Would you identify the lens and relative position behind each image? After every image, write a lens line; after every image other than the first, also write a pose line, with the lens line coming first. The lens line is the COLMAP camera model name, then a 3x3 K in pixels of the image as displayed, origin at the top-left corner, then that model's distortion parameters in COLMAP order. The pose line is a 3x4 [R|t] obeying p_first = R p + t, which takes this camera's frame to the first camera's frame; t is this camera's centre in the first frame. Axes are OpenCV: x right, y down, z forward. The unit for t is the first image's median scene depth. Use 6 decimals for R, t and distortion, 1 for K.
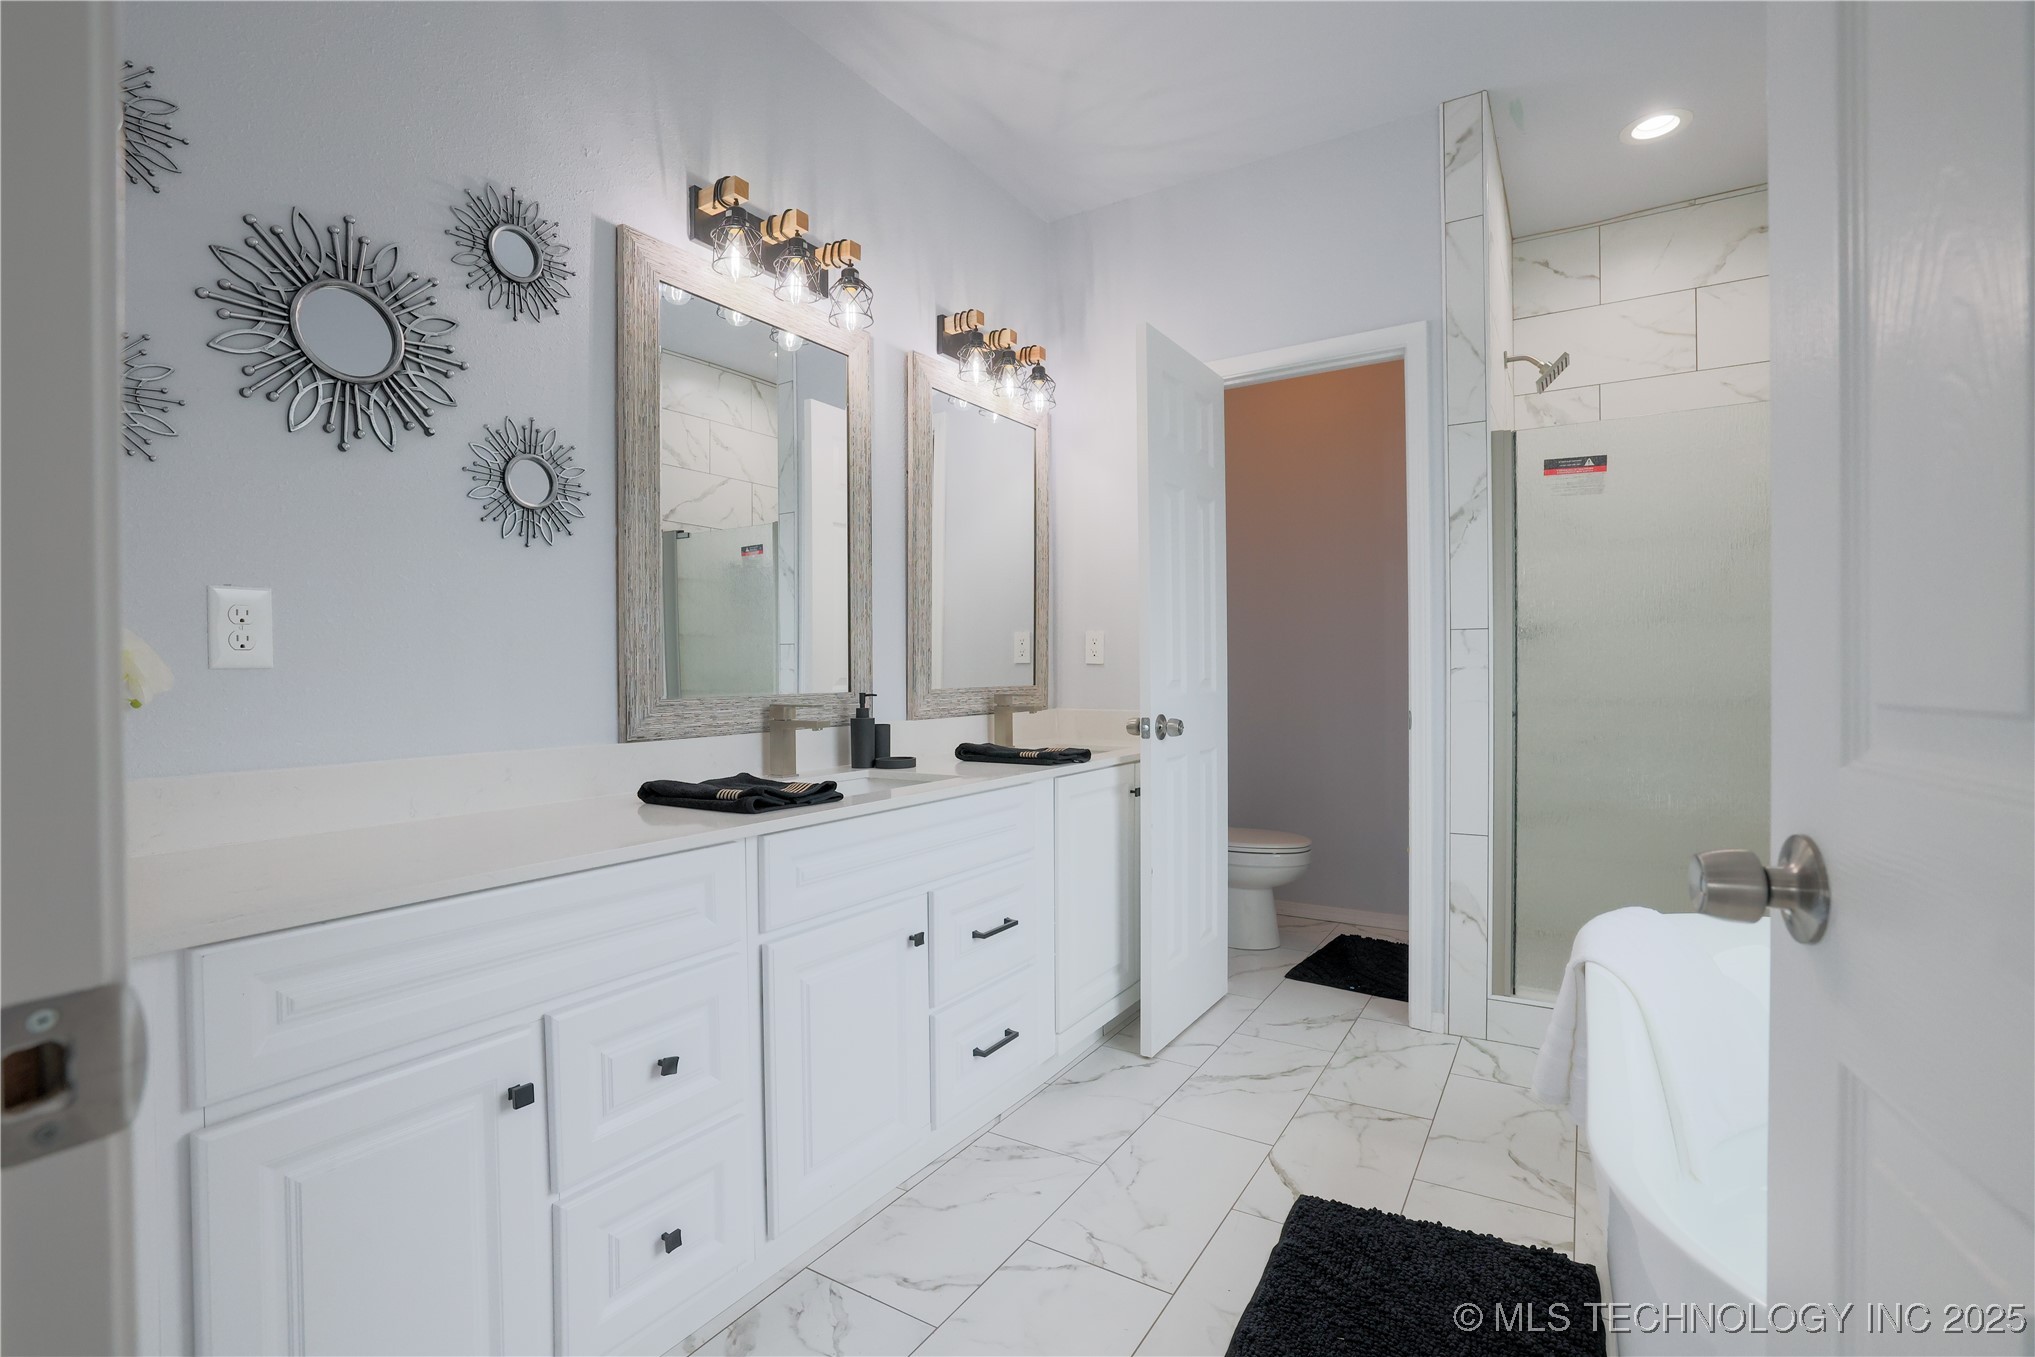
lens RADIAL K [[933.3, 0, 995.9], [0, 933.3, 677.8], [0, 0, 1]] dist [-0.046534, 0.015277]
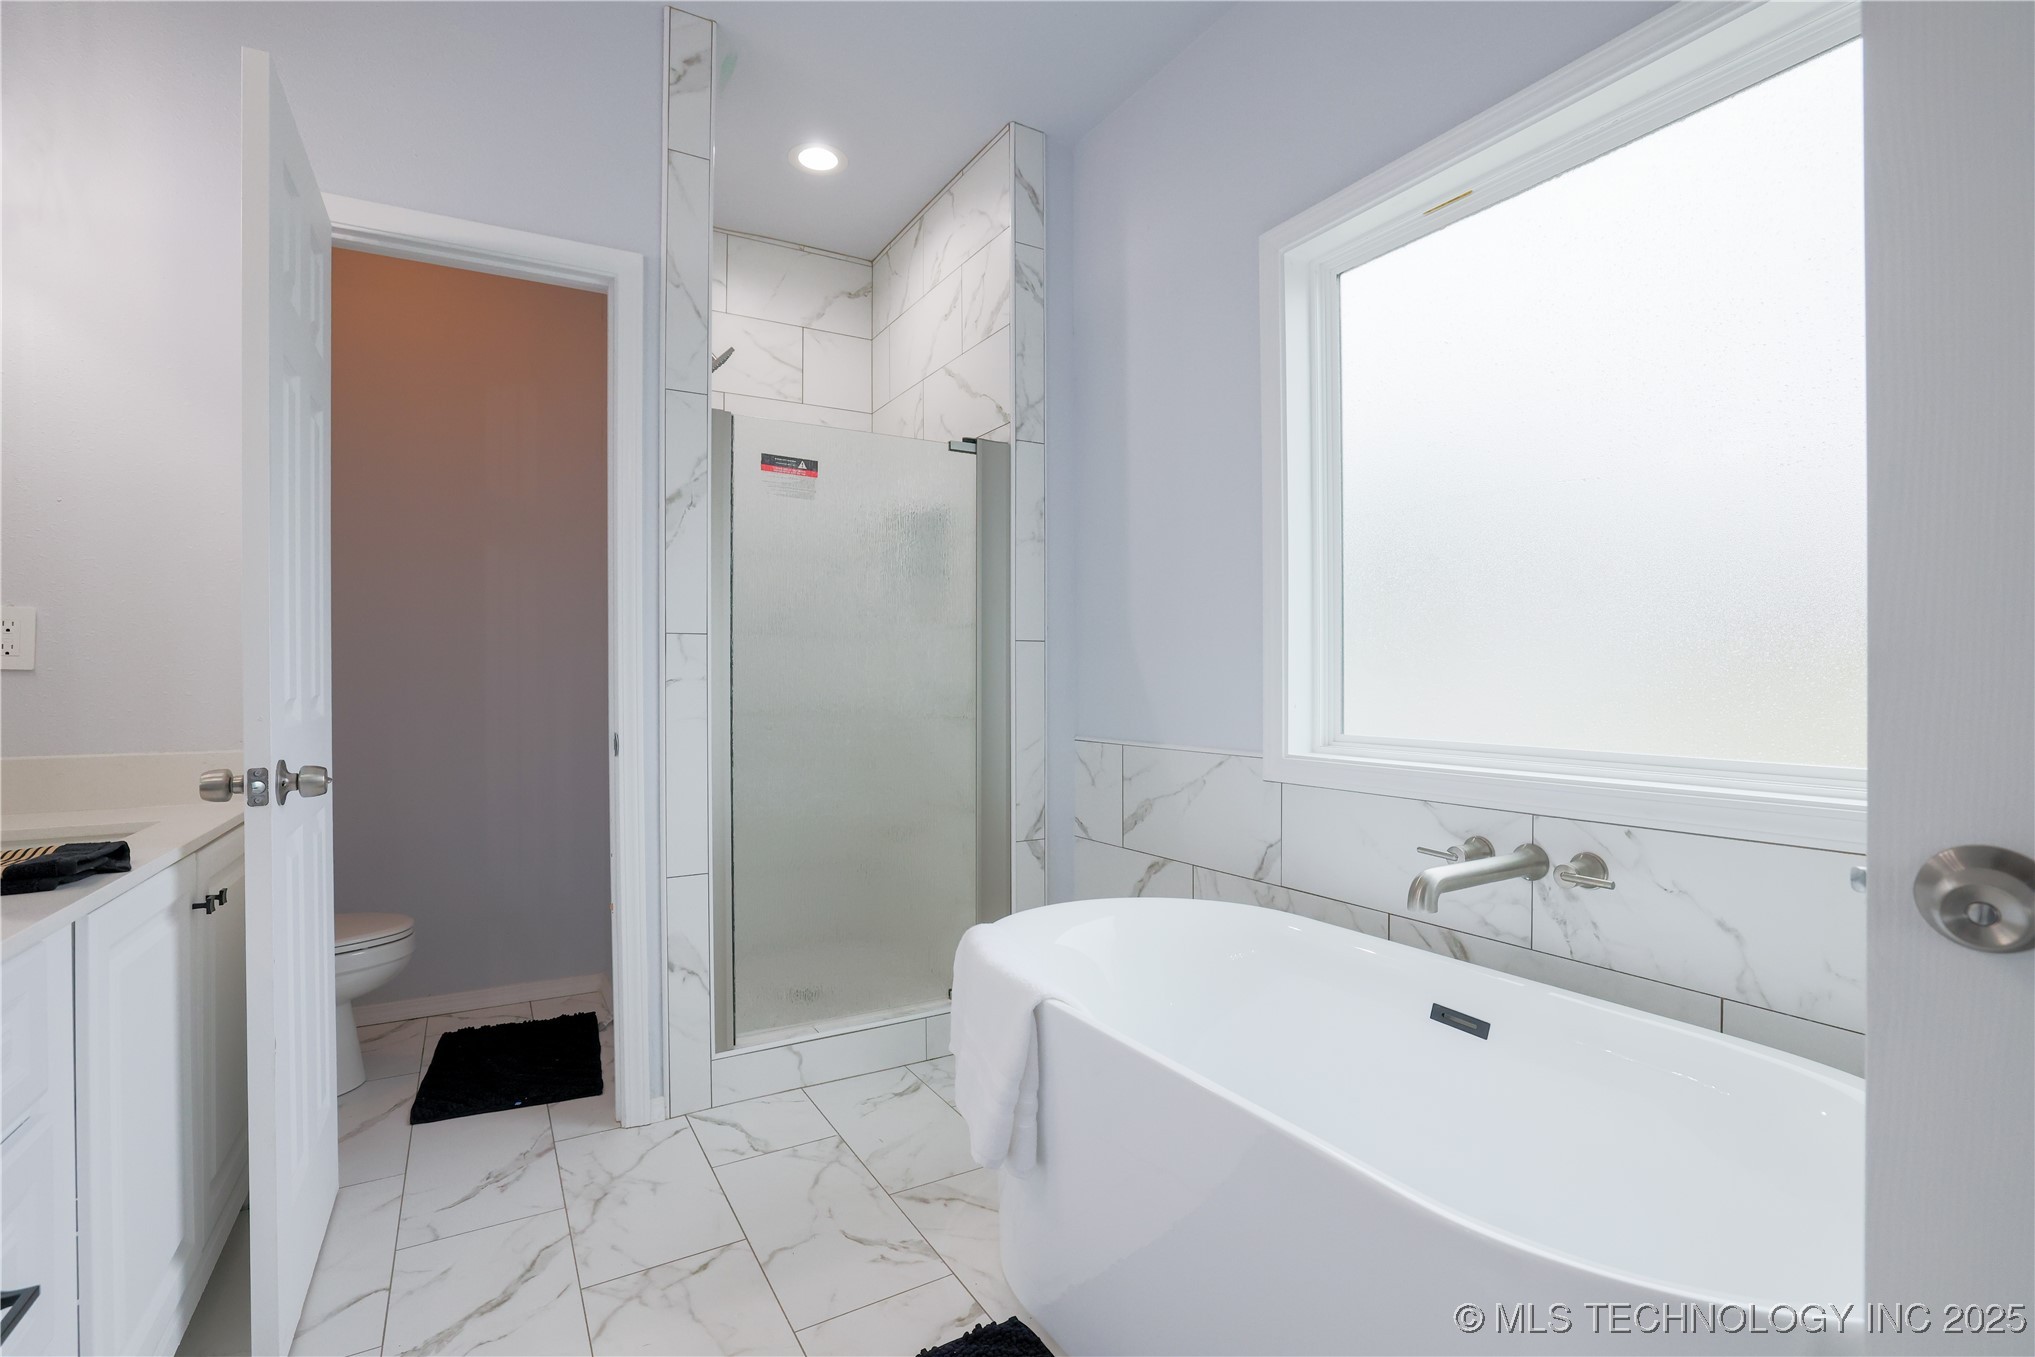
lens RADIAL K [[933.3, 0, 1025.9], [0, 933.3, 678.0], [0, 0, 1]] dist [-0.046534, 0.015277]
pose [[0.446288, 0.003741, 0.894882, -0.112416], [0.007256, 0.999943, -0.007800, -0.002801], [-0.894860, 0.009975, 0.446236, 0.338765]]
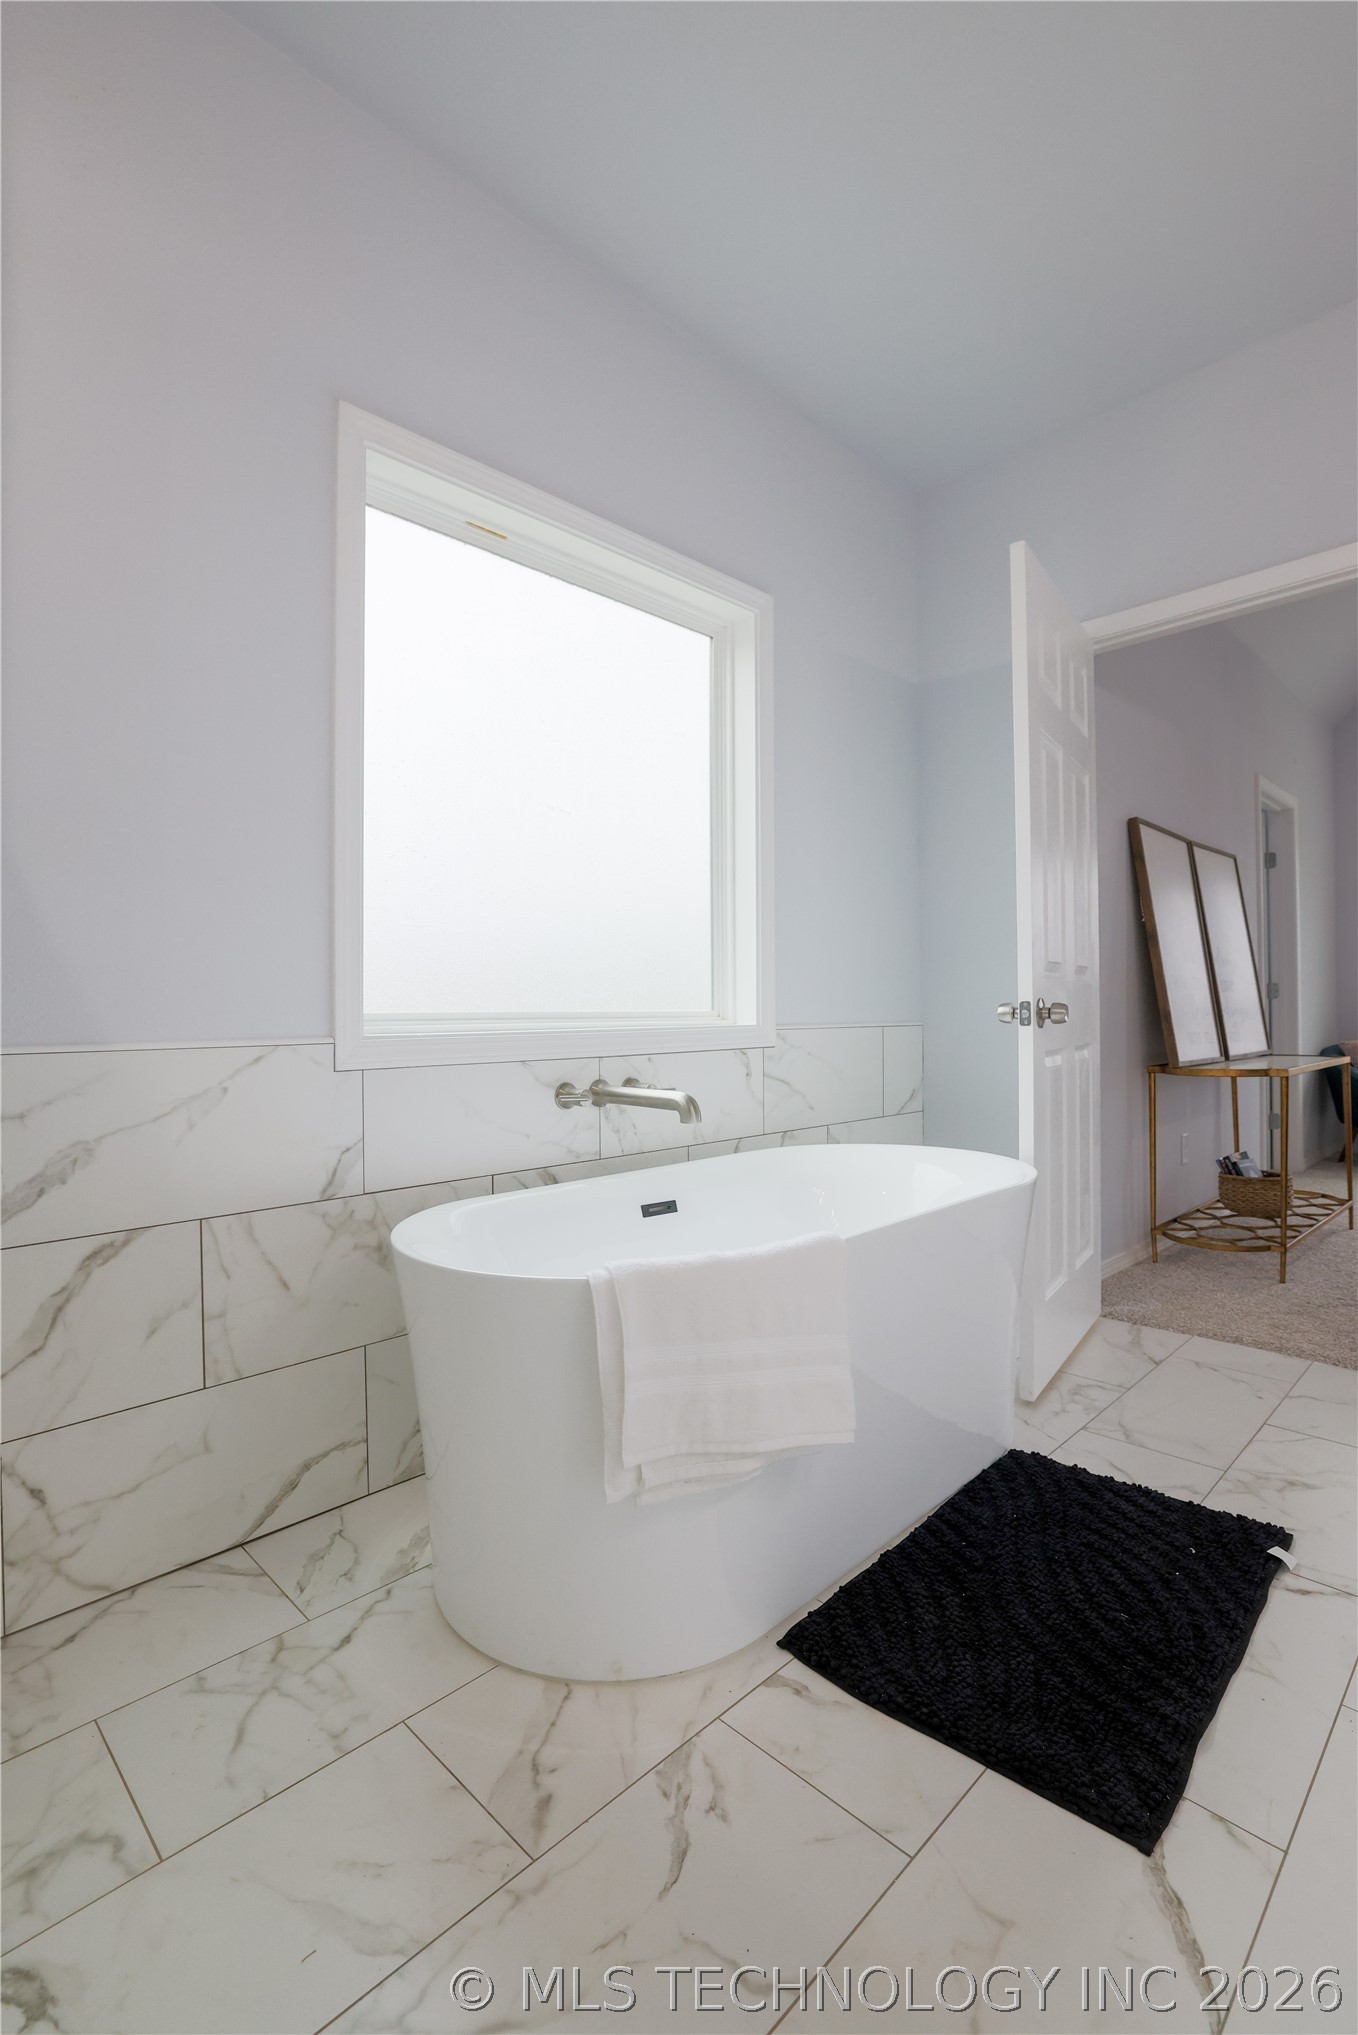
lens RADIAL K [[933.3, 0, 680.4], [0, 933.3, 1006.5], [0, 0, 1]] dist [-0.046534, 0.015277]
pose [[-0.975016, 0.016076, 0.221554, 0.335870], [0.017296, 0.999844, 0.003567, 0.039235], [-0.221462, 0.007310, -0.975142, 1.109522]]
